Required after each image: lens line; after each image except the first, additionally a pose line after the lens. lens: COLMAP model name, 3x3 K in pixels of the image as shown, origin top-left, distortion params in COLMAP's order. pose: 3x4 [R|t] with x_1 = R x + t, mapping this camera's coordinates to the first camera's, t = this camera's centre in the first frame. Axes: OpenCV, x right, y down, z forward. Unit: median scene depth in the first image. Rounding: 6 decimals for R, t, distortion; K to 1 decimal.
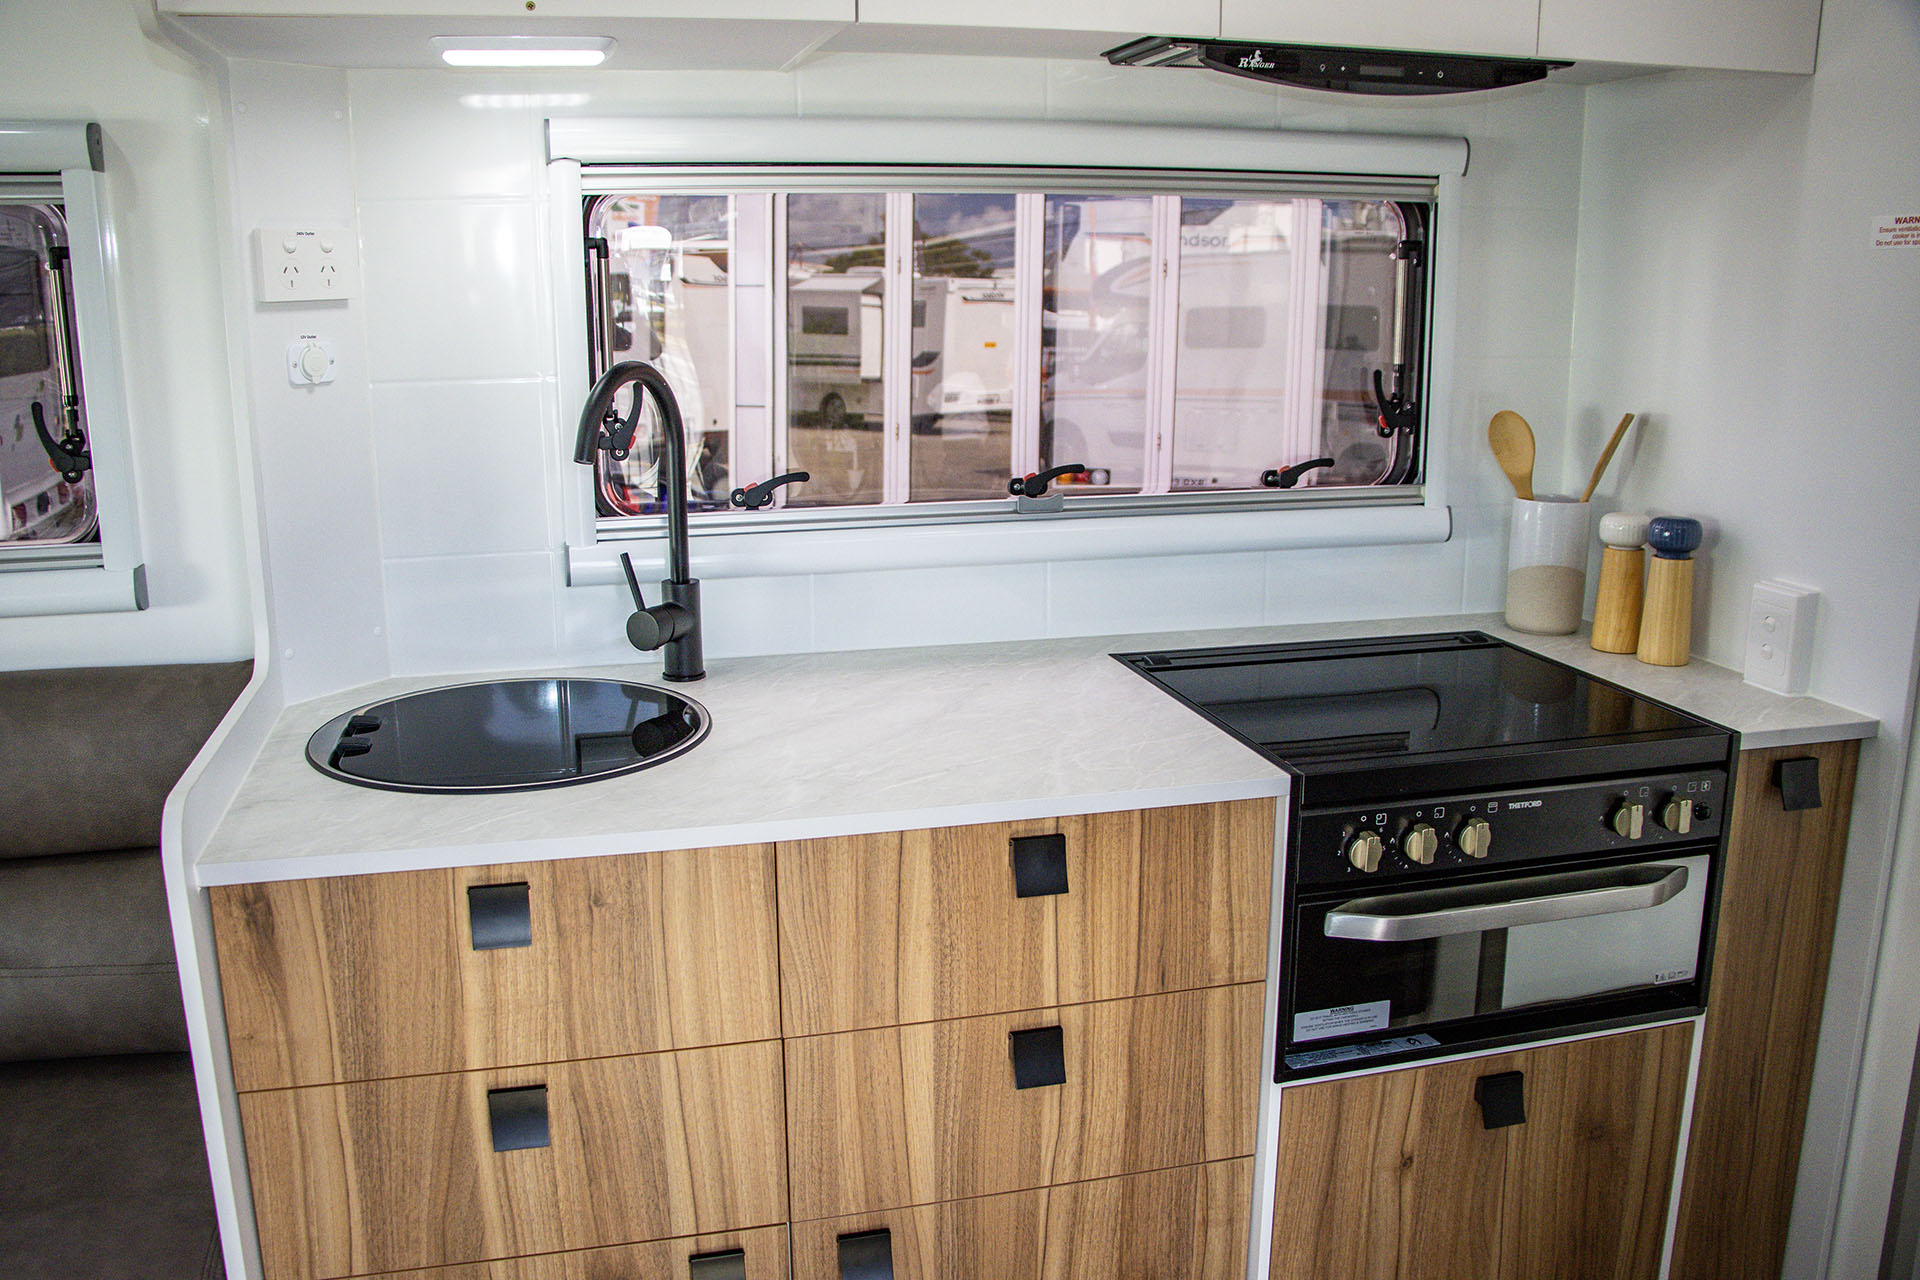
lens RADIAL K [[1632.7, 0, 949.6], [0, 1632.7, 670.8], [0, 0, 1]] dist [-0.162688, 0.152436]
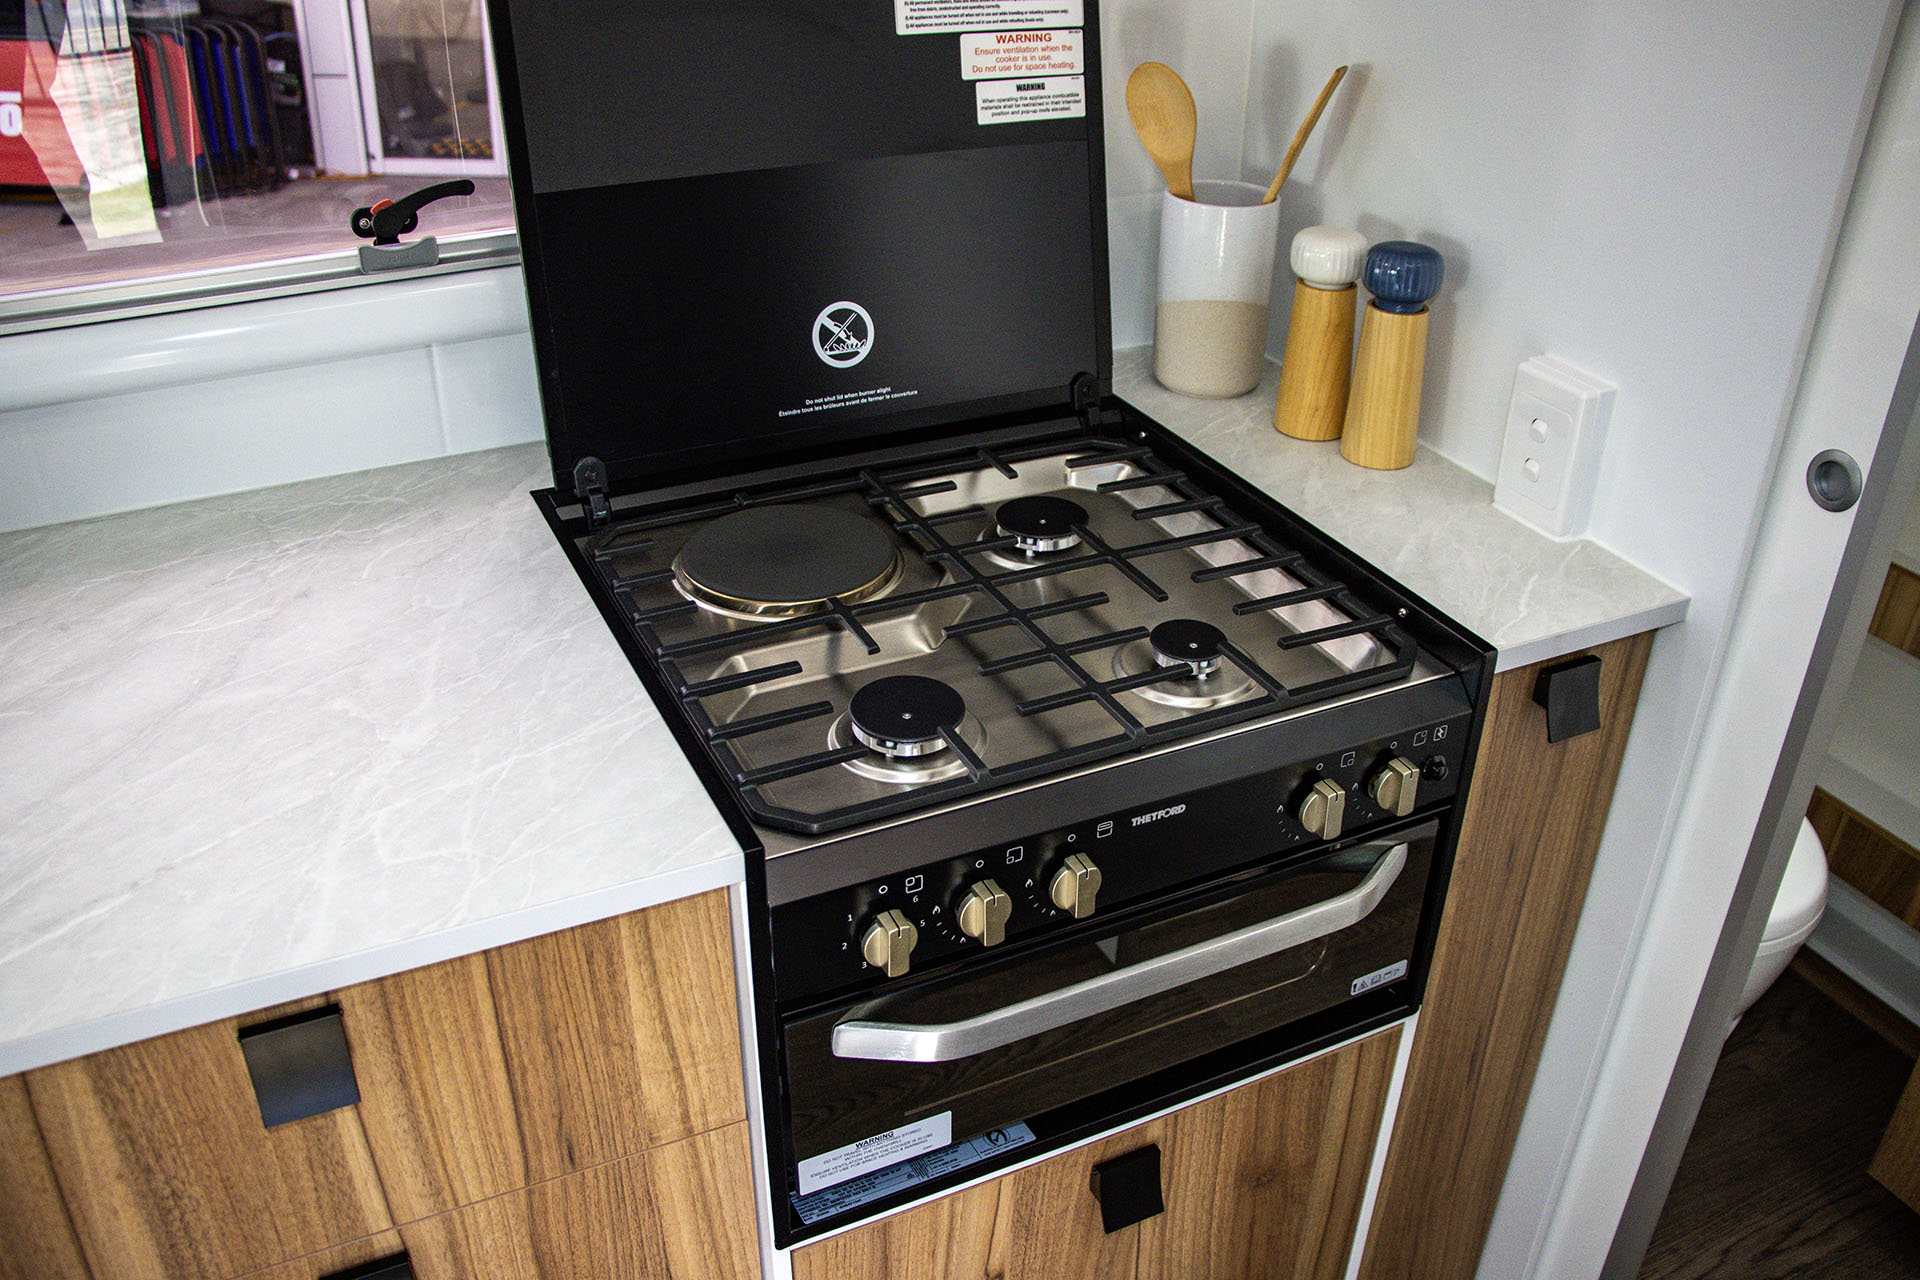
lens RADIAL K [[1630.4, 0, 970.1], [0, 1630.4, 667.7], [0, 0, 1]] dist [-0.185451, 0.158238]
pose [[0.980869, -0.085071, 0.175096, 0.185408], [0.029208, 0.953591, 0.299684, -0.156695], [-0.192464, -0.288837, 0.937833, 0.449520]]
